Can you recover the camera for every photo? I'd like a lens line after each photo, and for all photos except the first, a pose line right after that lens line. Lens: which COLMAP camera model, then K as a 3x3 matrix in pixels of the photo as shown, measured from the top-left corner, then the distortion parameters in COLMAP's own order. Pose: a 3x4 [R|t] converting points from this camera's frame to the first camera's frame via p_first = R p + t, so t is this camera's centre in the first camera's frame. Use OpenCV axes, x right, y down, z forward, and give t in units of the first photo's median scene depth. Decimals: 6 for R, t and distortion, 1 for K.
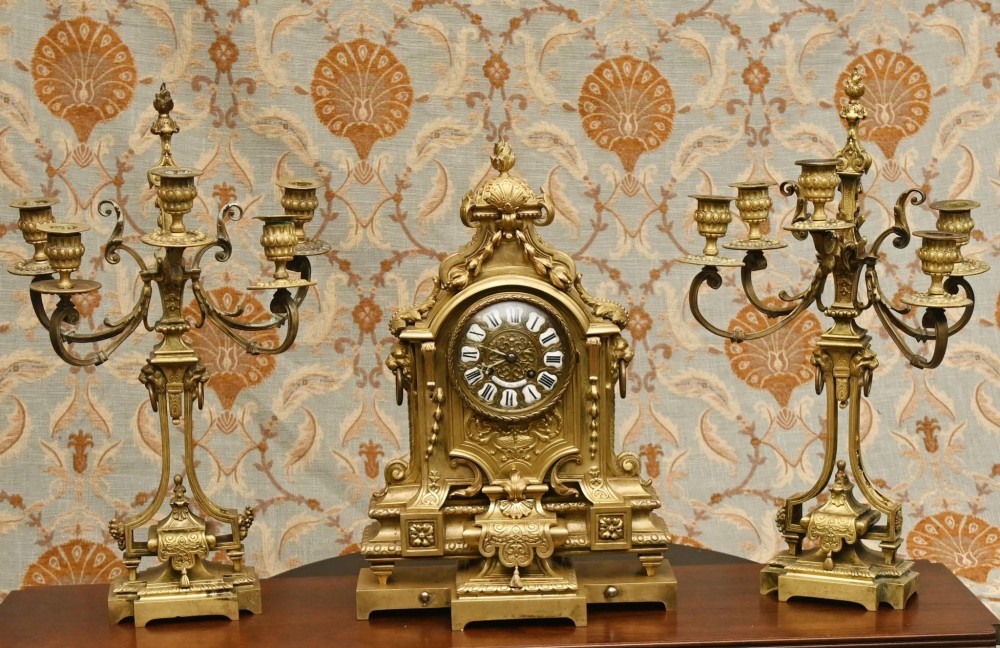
lens RADIAL K [[1945.5, 0, 578.6], [0, 1945.5, 452.9], [0, 0, 1]] dist [-0.127807, 0.105103]
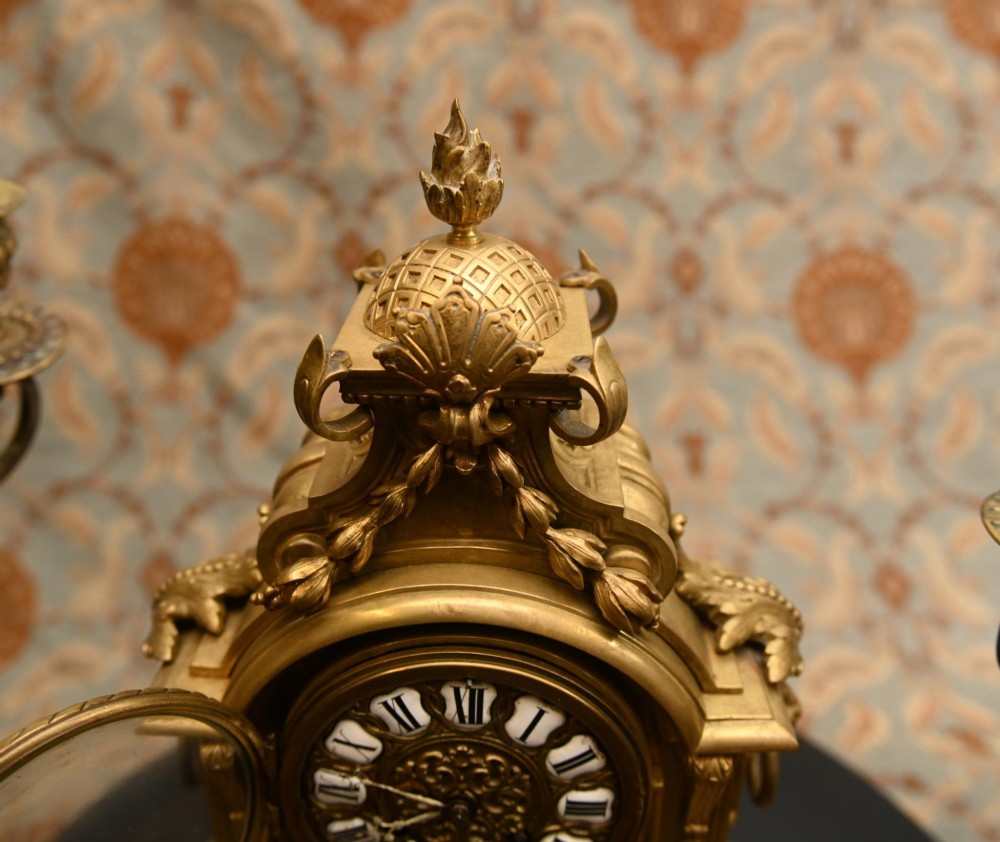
lens RADIAL K [[971.6, 0, 477.9], [0, 971.6, 337.9], [0, 0, 1]] dist [-0.120851, 0.025253]
pose [[0.993121, 0.059577, -0.100801, -0.014557], [-0.040884, 0.983133, 0.178262, -0.113722], [0.109721, -0.172915, 0.978806, 0.621845]]
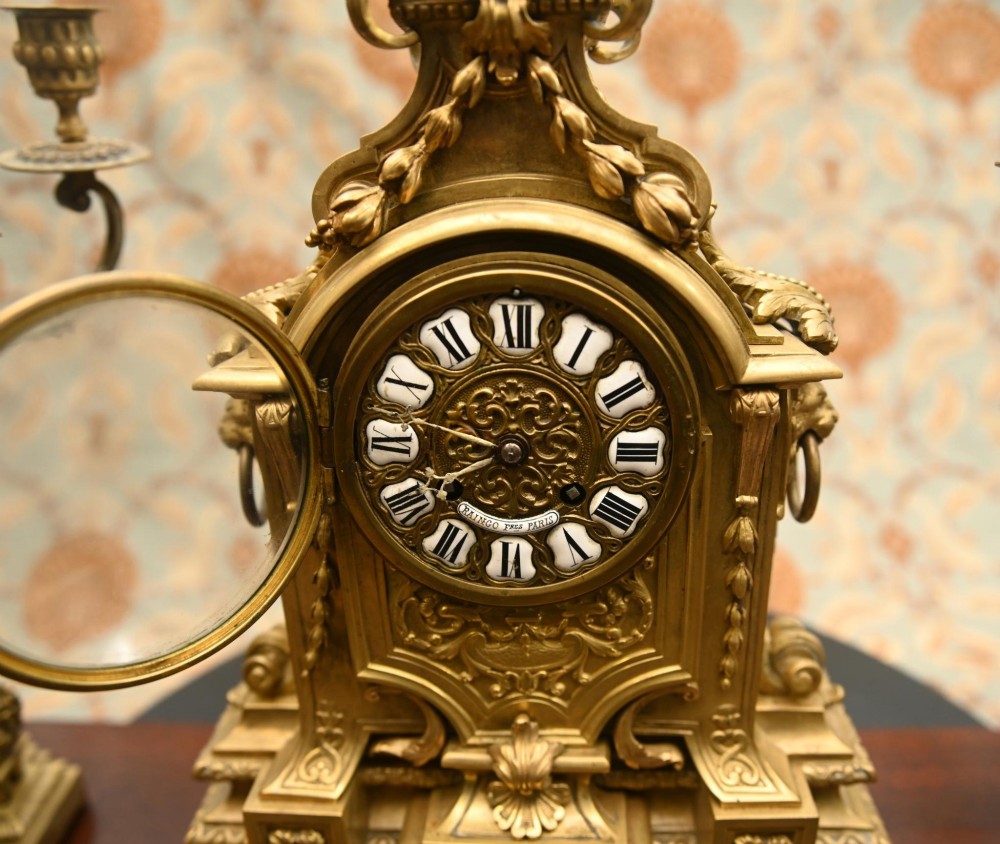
lens RADIAL K [[819.0, 0, 509.5], [0, 819.0, 423.9], [0, 0, 1]] dist [-0.100187, 0.009969]
pose [[0.992890, 0.024284, -0.116536, -0.013546], [-0.009518, 0.992032, 0.125625, -0.051839], [0.118658, -0.123623, 0.985209, 0.625937]]
